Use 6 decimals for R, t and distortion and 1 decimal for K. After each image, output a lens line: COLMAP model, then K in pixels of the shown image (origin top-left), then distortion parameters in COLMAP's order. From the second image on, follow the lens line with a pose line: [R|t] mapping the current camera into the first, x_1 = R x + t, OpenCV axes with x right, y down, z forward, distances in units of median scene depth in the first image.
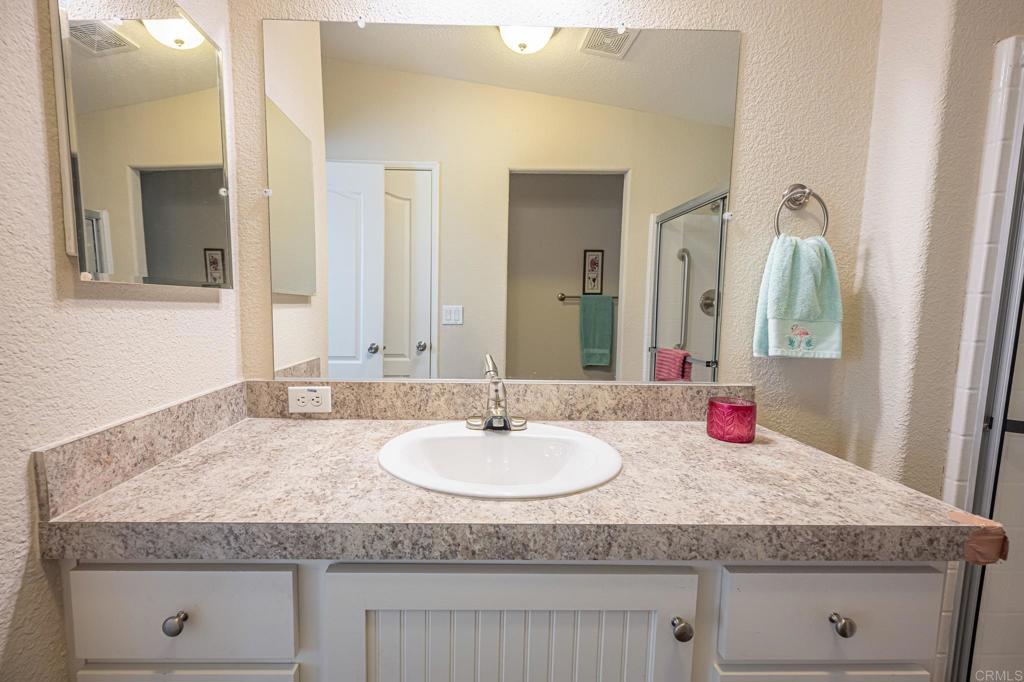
lens RADIAL K [[422.7, 0, 468.8], [0, 422.7, 337.0], [0, 0, 1]] dist [0.000460, -0.001021]
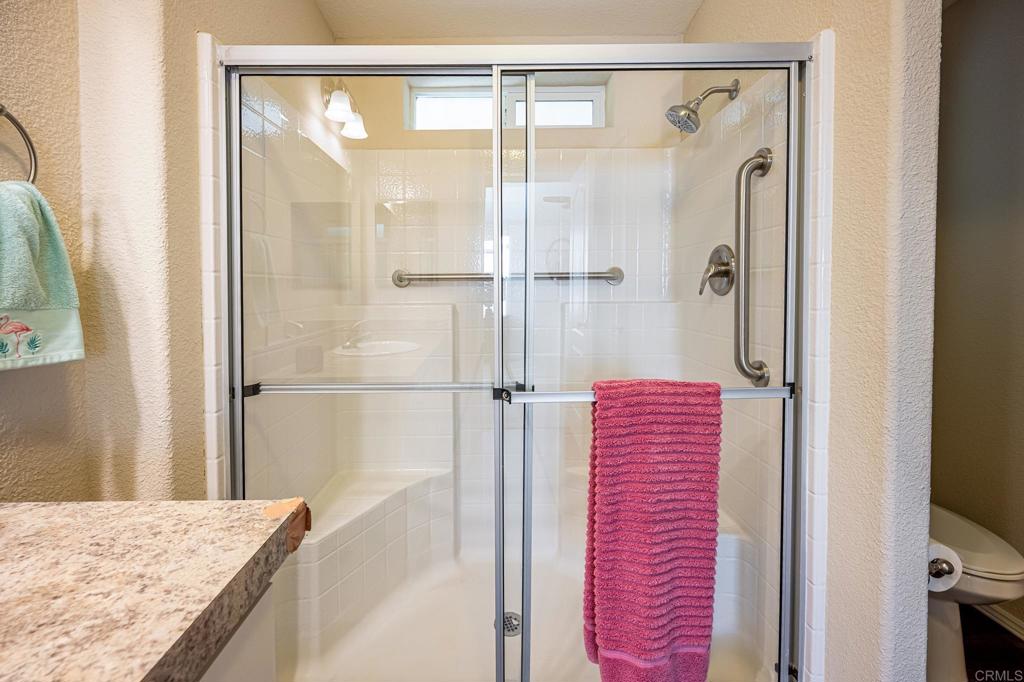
lens RADIAL K [[422.7, 0, 496.3], [0, 422.7, 299.8], [0, 0, 1]] dist [0.000460, -0.001021]
pose [[-0.009384, -0.043104, 0.999027, 0.155051], [0.087625, 0.995192, 0.043762, -0.018387], [-0.996109, 0.087950, -0.005562, 0.292377]]
